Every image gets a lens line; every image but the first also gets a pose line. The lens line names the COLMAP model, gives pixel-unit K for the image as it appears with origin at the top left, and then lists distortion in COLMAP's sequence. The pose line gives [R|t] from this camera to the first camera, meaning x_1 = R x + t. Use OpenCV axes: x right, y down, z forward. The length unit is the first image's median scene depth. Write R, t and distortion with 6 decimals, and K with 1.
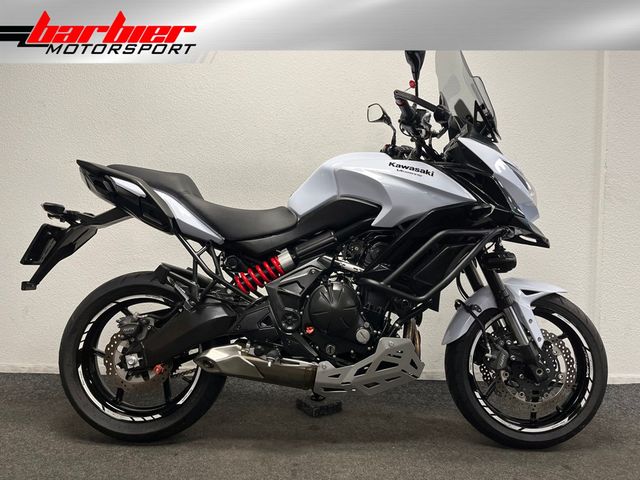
lens RADIAL K [[496.8, 0, 320.0], [0, 496.8, 240.0], [0, 0, 1]] dist [0.045775, -0.004116]
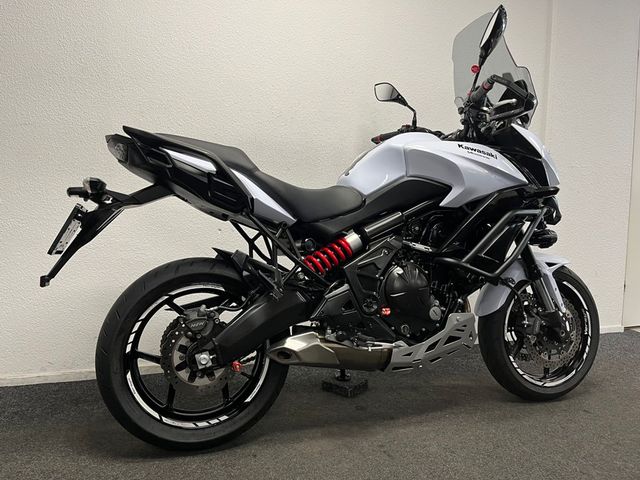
lens RADIAL K [[496.8, 0, 320.0], [0, 496.8, 240.0], [0, 0, 1]] dist [0.045775, -0.004116]
pose [[0.942781, -0.023951, 0.332552, -0.456082], [0.007931, 0.998745, 0.049448, -0.011103], [-0.333319, -0.043981, 0.941788, 0.110581]]
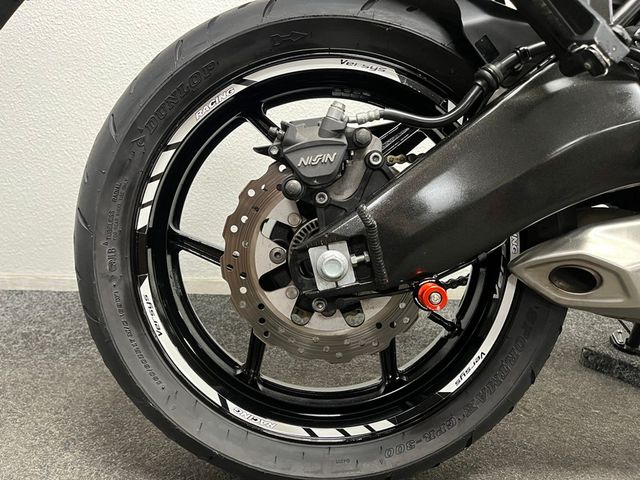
lens RADIAL K [[496.8, 0, 320.0], [0, 496.8, 240.0], [0, 0, 1]] dist [0.045775, -0.004116]
pose [[0.999340, 0.003120, 0.036190, -0.382009], [-0.009309, 0.985026, 0.172152, 0.171158], [-0.035111, -0.172375, 0.984405, 0.695206]]
